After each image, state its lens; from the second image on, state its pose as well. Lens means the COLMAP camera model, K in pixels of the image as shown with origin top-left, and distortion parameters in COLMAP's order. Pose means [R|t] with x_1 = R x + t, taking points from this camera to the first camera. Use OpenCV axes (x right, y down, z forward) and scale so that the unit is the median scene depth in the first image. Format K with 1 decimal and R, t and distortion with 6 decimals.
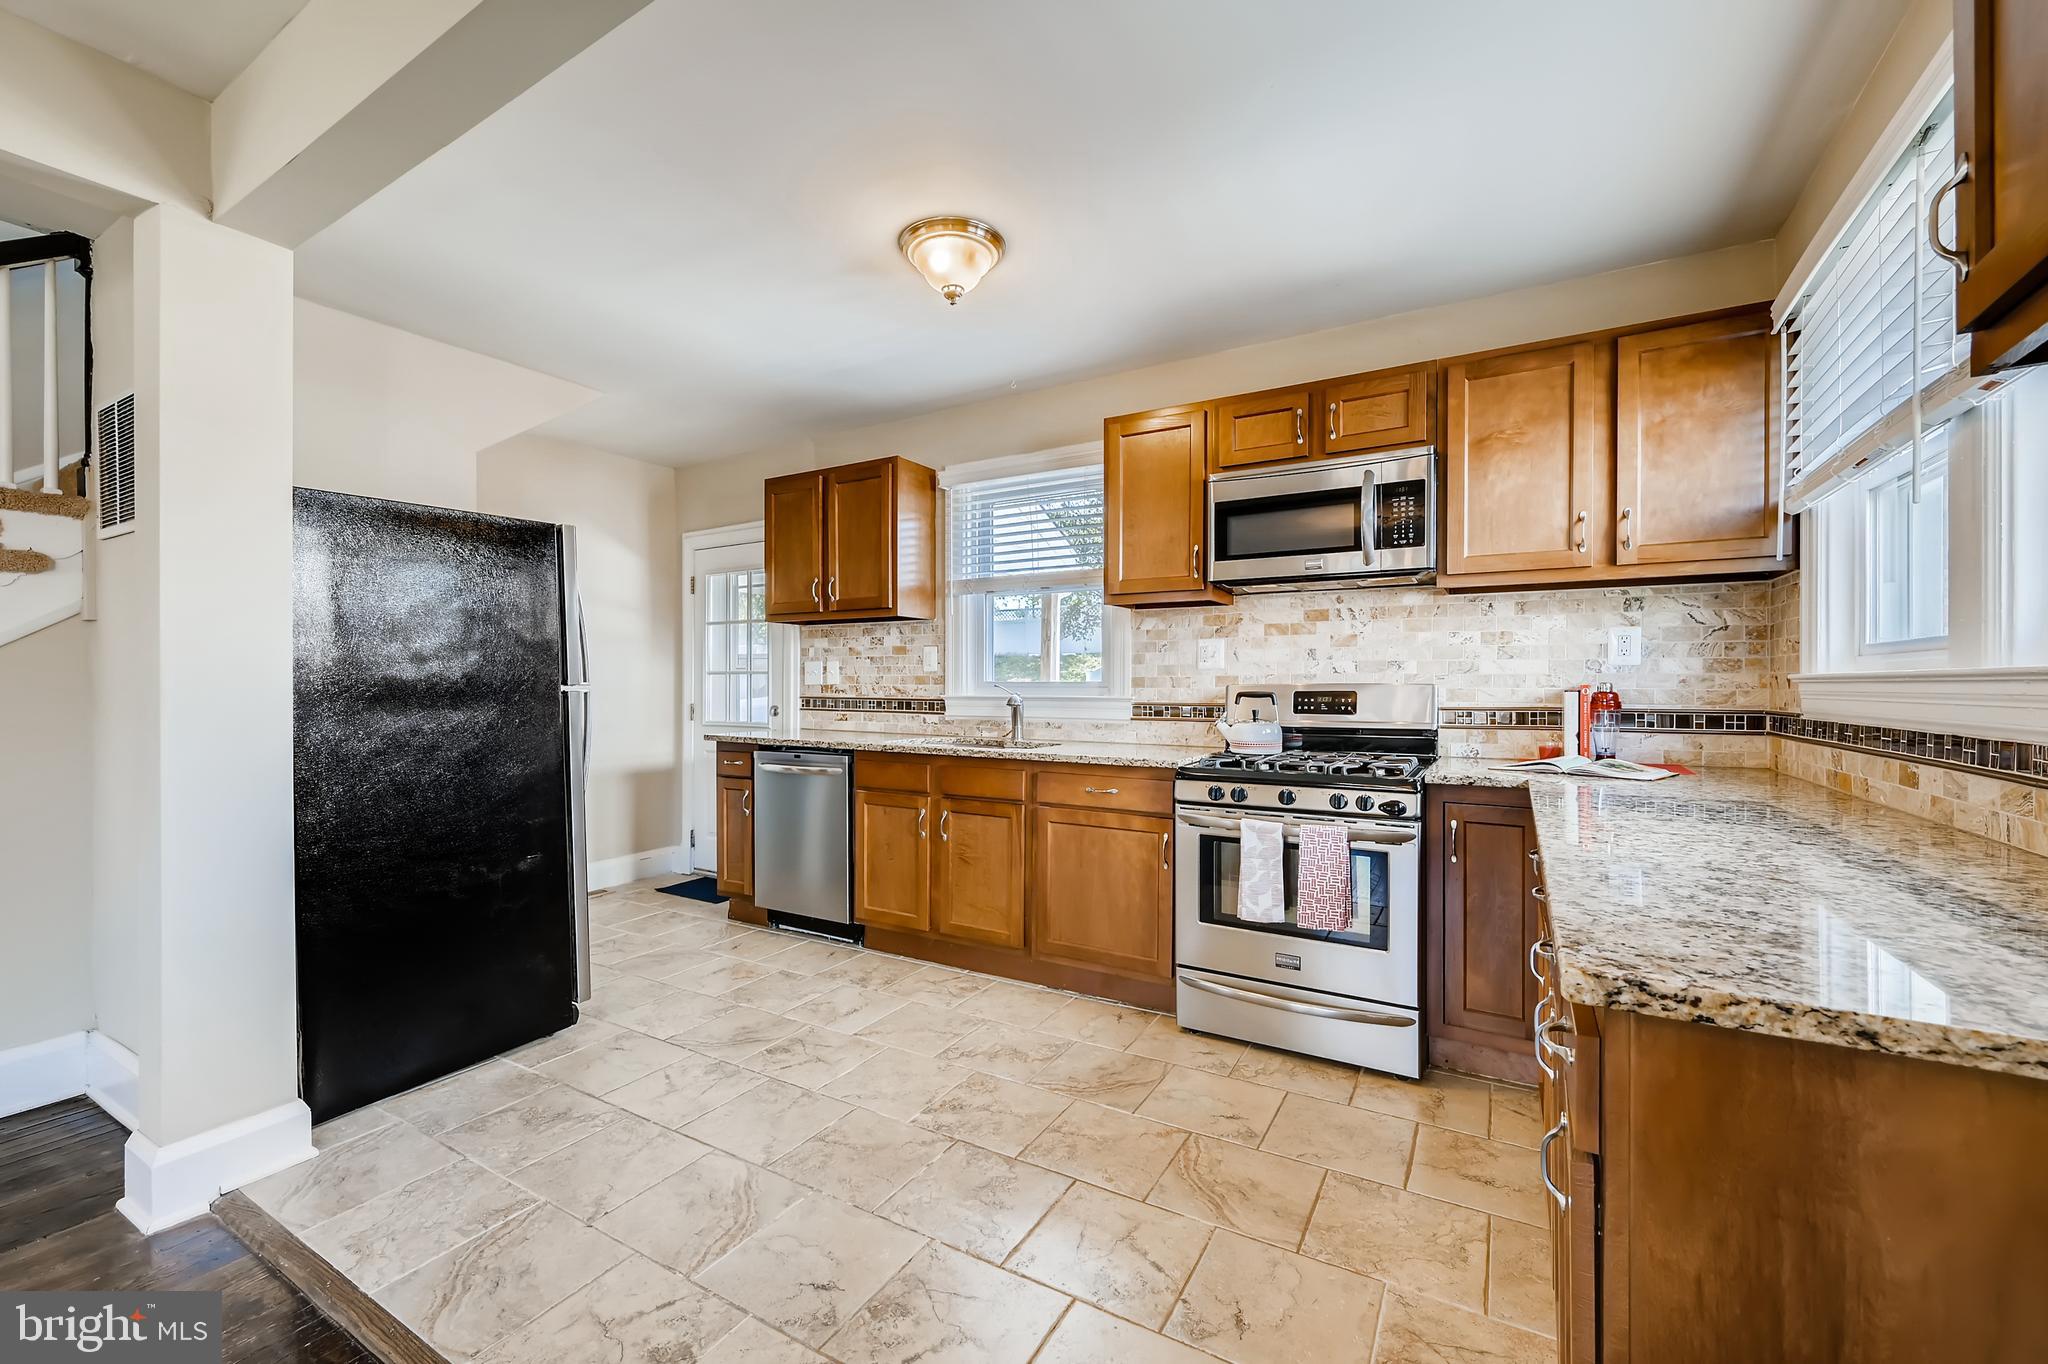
lens RADIAL K [[824.0, 0, 1025.5], [0, 824.0, 691.8], [0, 0, 1]] dist [0.002217, 0.000231]
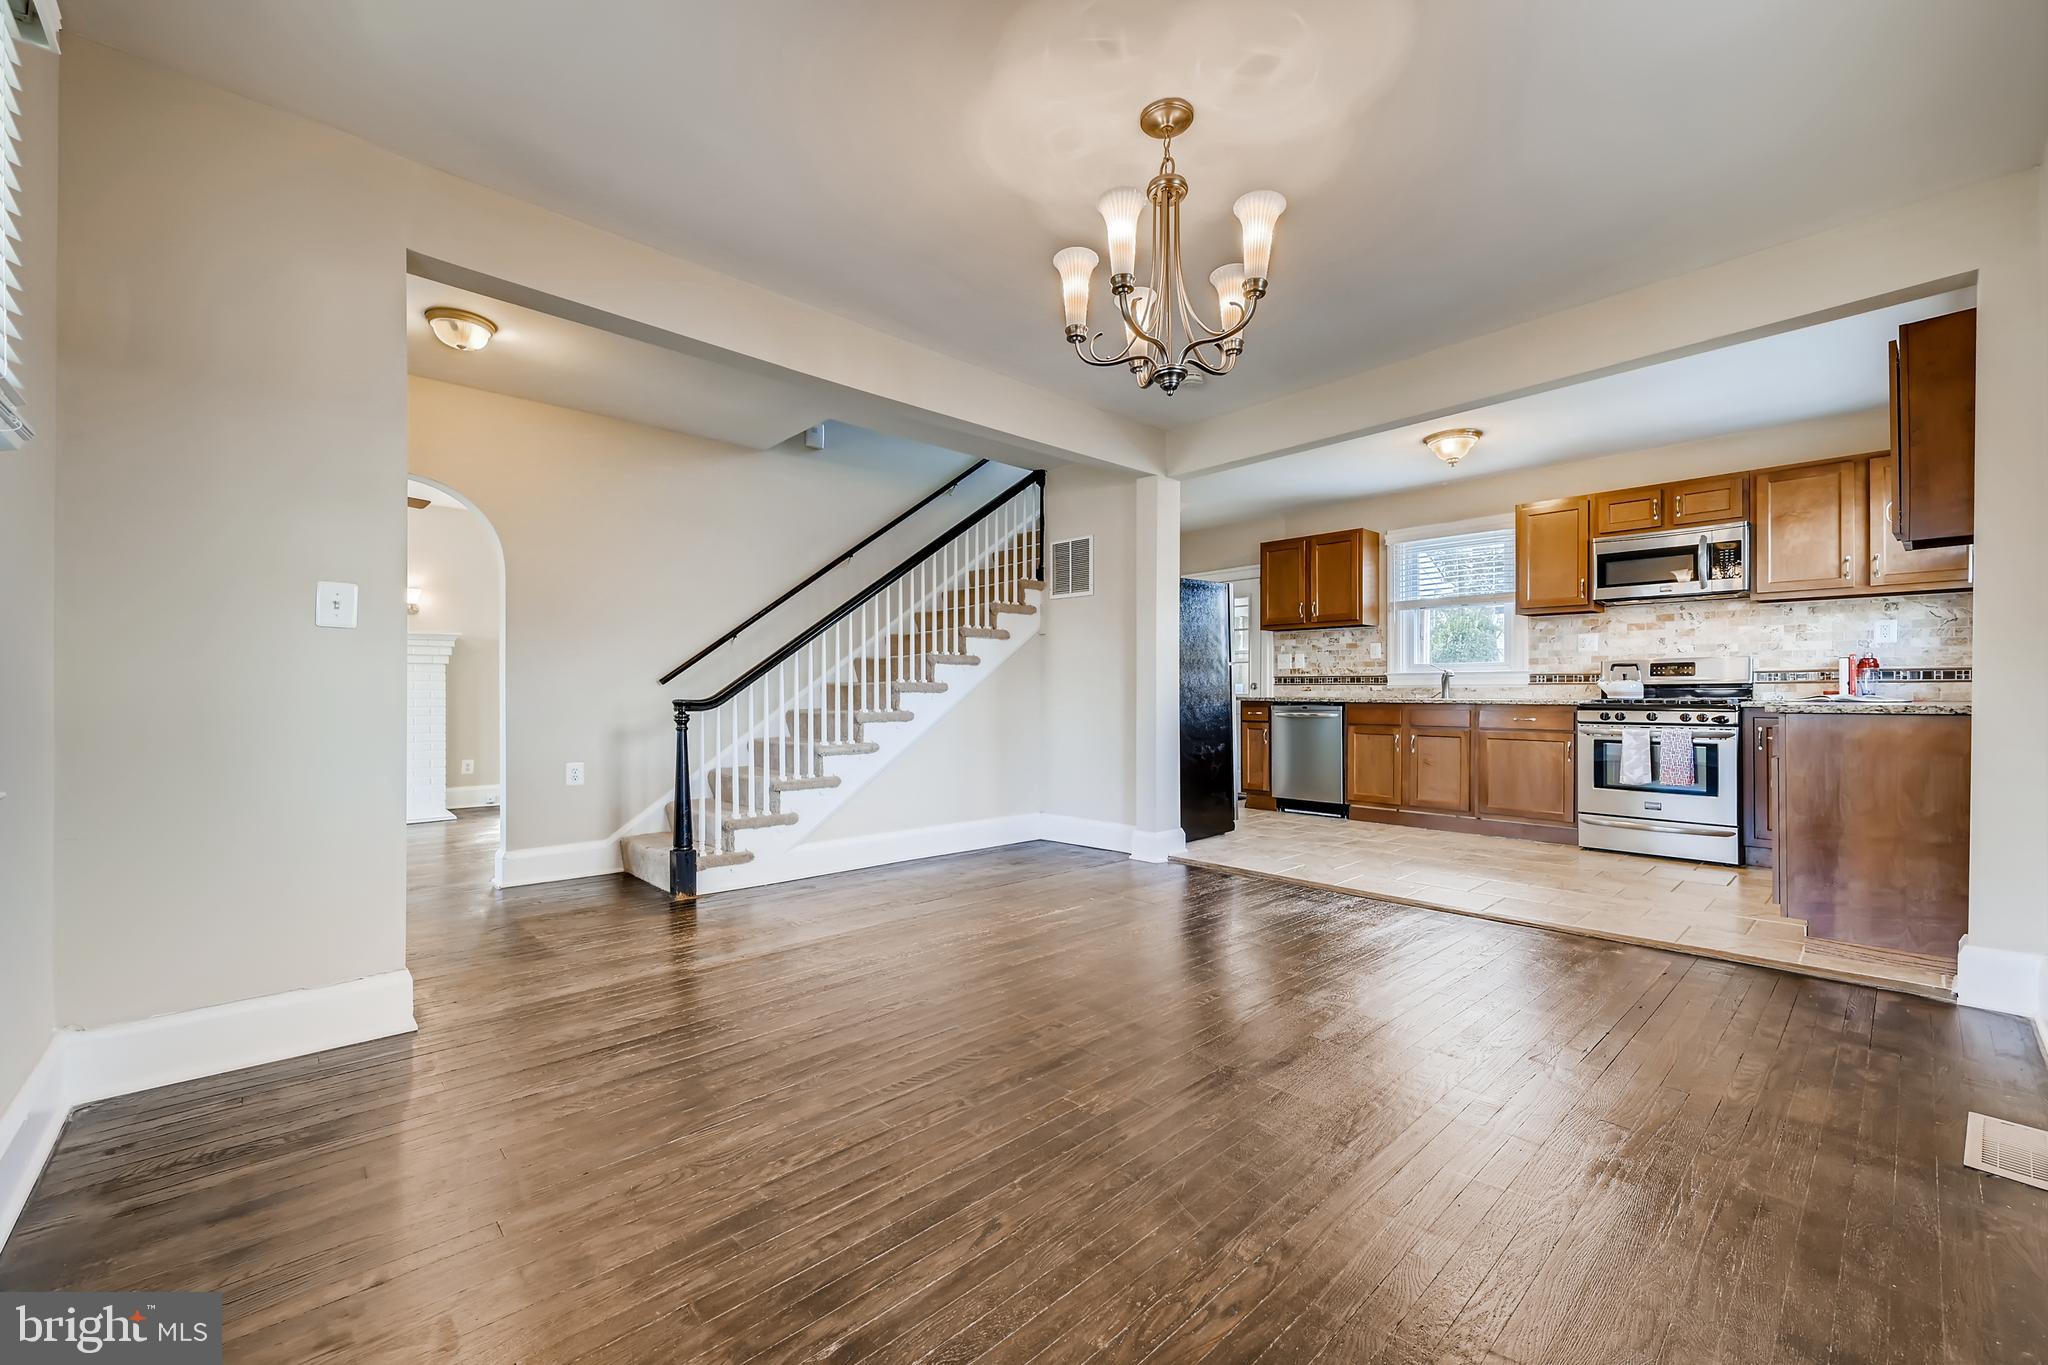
lens RADIAL K [[824.0, 0, 1022.8], [0, 824.0, 689.9], [0, 0, 1]] dist [0.002217, 0.000231]
pose [[0.958161, -0.001331, -0.286228, -0.448794], [-0.002319, 0.999920, -0.012413, 0.083098], [0.286221, 0.012557, 0.958081, -1.047061]]
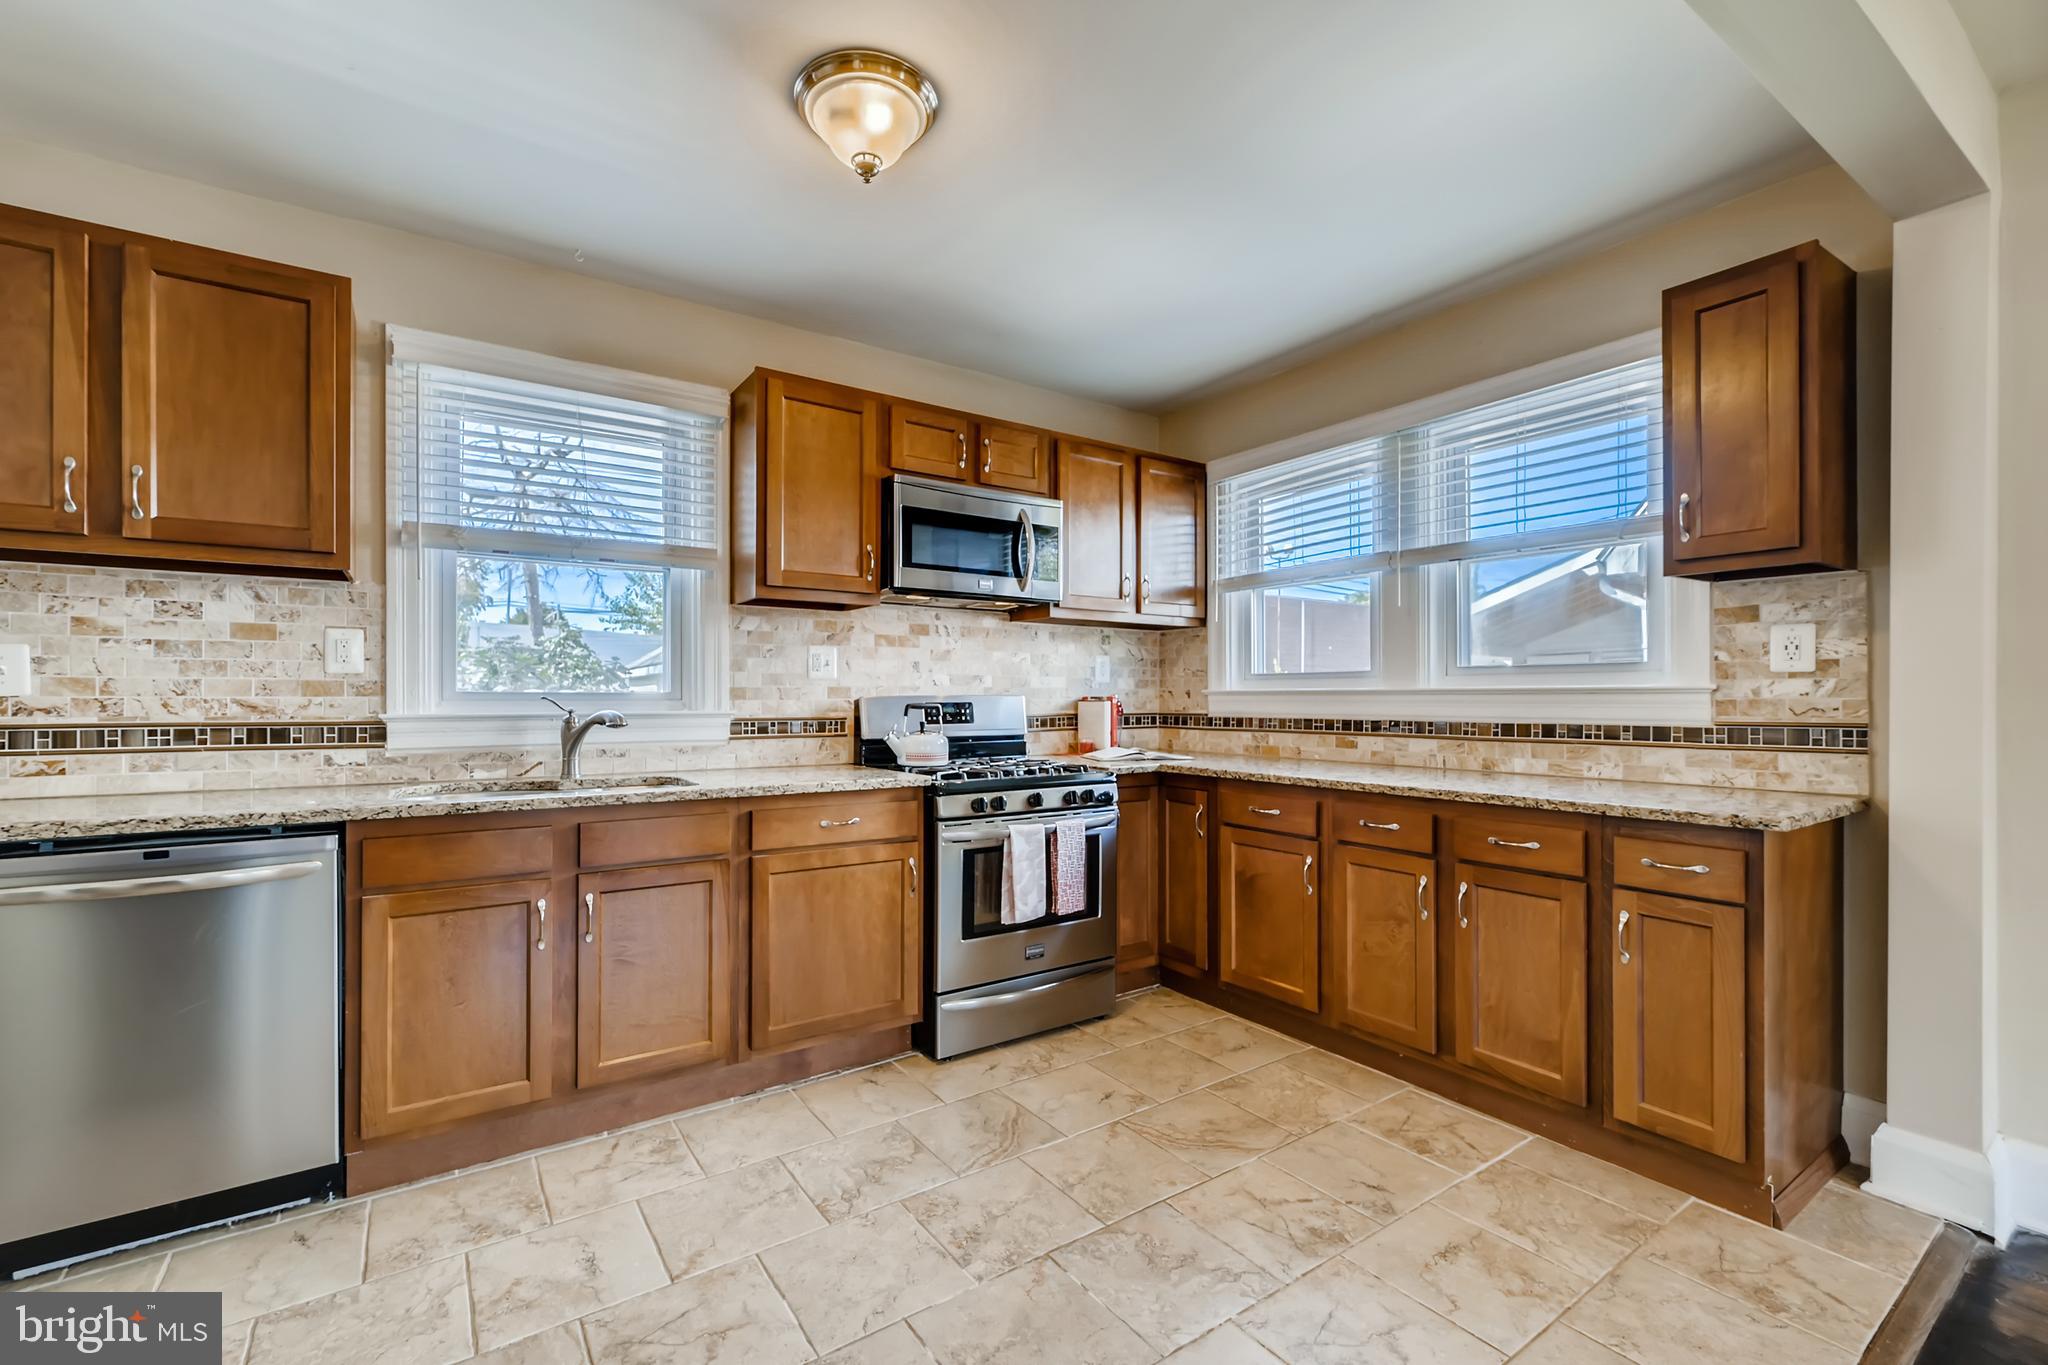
lens RADIAL K [[856.7, 0, 979.0], [0, 856.7, 695.7], [0, 0, 1]] dist [0.004148, -0.000270]
pose [[0.445413, 0.001663, 0.895324, -0.641743], [0.008927, 0.999940, -0.006299, -0.002178], [-0.895281, 0.010798, 0.445371, 0.498095]]
